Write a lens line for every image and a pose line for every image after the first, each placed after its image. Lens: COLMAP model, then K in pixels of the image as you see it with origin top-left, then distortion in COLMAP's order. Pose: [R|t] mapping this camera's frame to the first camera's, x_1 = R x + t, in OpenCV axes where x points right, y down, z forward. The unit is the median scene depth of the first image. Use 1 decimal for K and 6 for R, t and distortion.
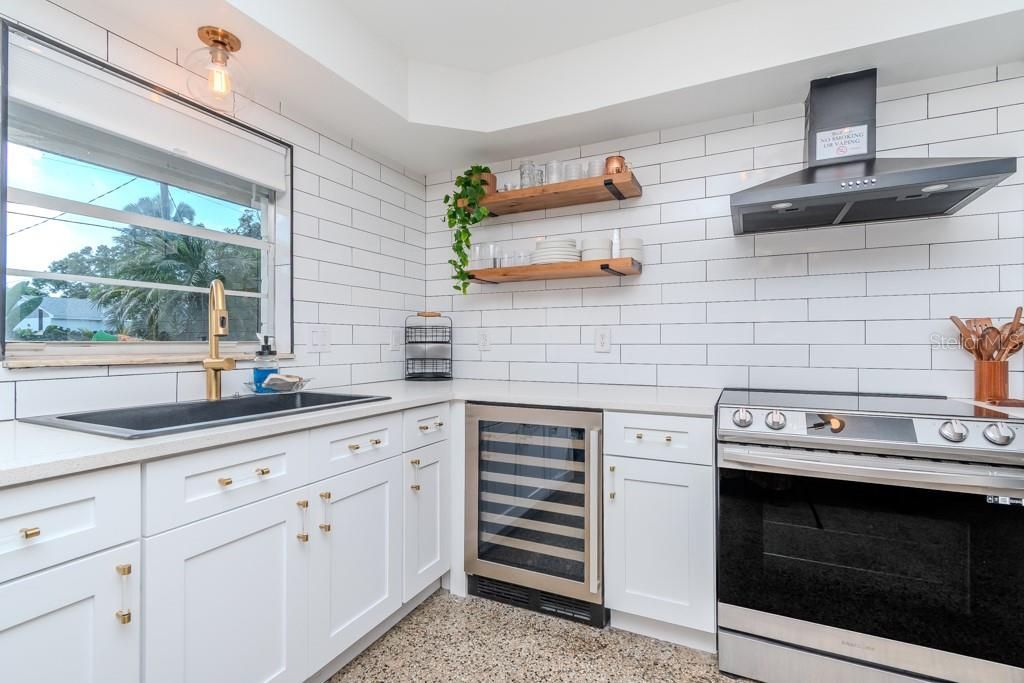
lens RADIAL K [[442.3, 0, 537.4], [0, 442.3, 339.9], [0, 0, 1]] dist [0.001874, -0.000363]
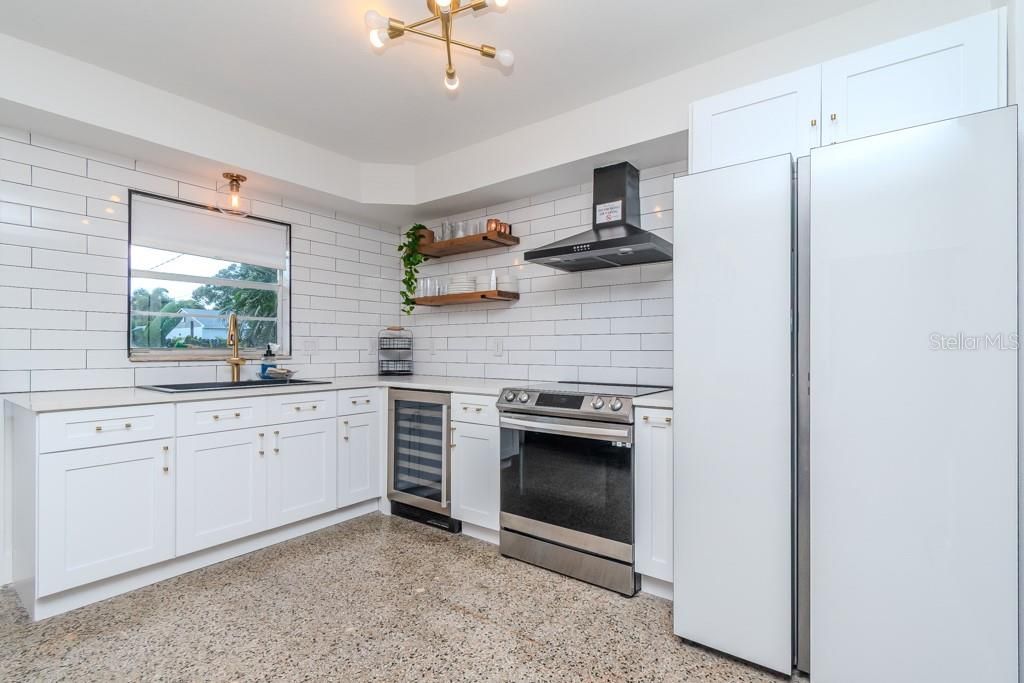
lens RADIAL K [[463.9, 0, 561.9], [0, 463.9, 346.9], [0, 0, 1]] dist [0.000097, 0.000395]
pose [[0.983589, 0.000390, -0.180426, 0.747031], [0.000069, 0.999997, 0.002539, -0.004871], [0.180426, -0.002510, 0.983585, -0.488113]]
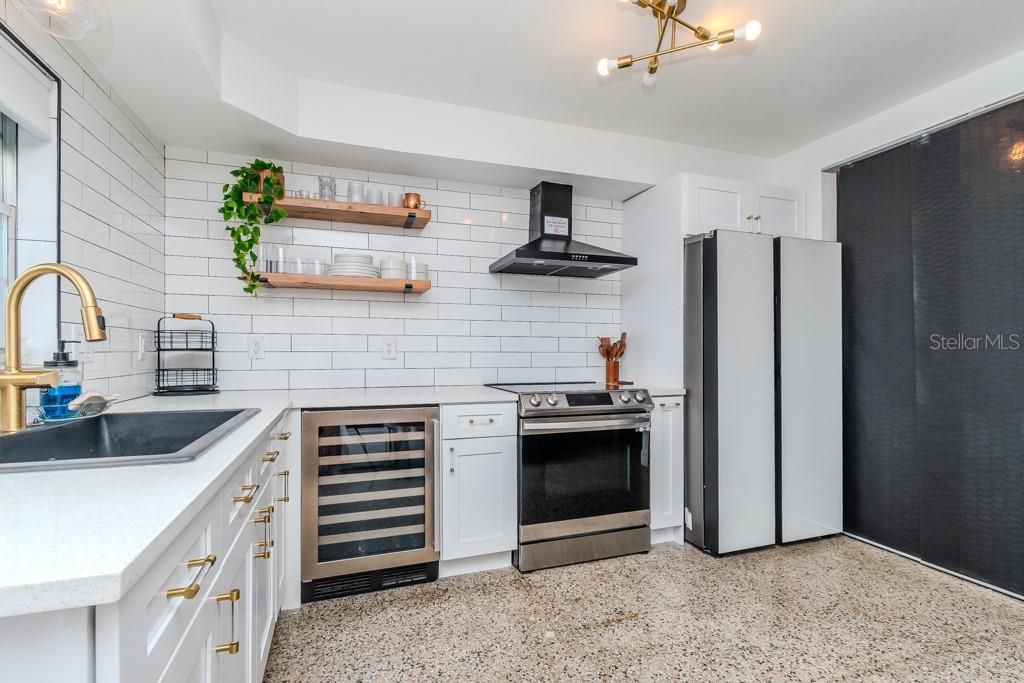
lens RADIAL K [[460.3, 0, 473.2], [0, 460.3, 346.6], [0, 0, 1]] dist [-0.001019, -0.000233]
pose [[0.738703, 0.008214, 0.673981, -0.600418], [-0.007129, 0.999965, -0.004373, -0.000163], [-0.673993, -0.001575, 0.738736, -0.021858]]
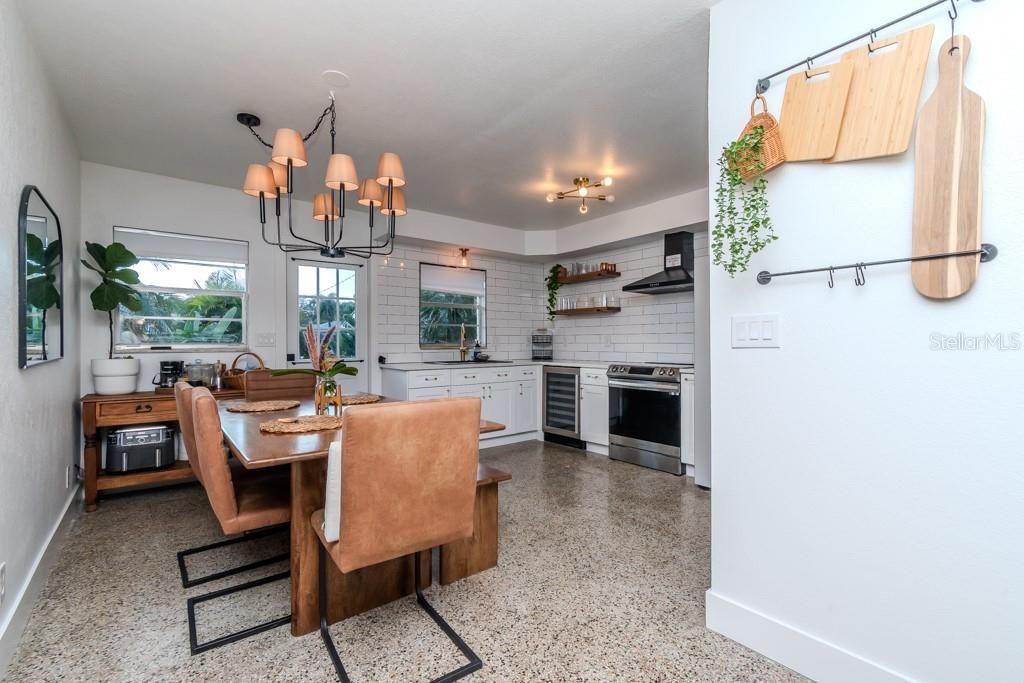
lens RADIAL K [[471.5, 0, 535.9], [0, 471.5, 340.7], [0, 0, 1]] dist [-0.000684, 0.000020]
pose [[0.891213, -0.002934, -0.453576, 1.097075], [0.004917, 0.999983, 0.003194, -0.014711], [0.453559, -0.005077, 0.891212, -1.533419]]
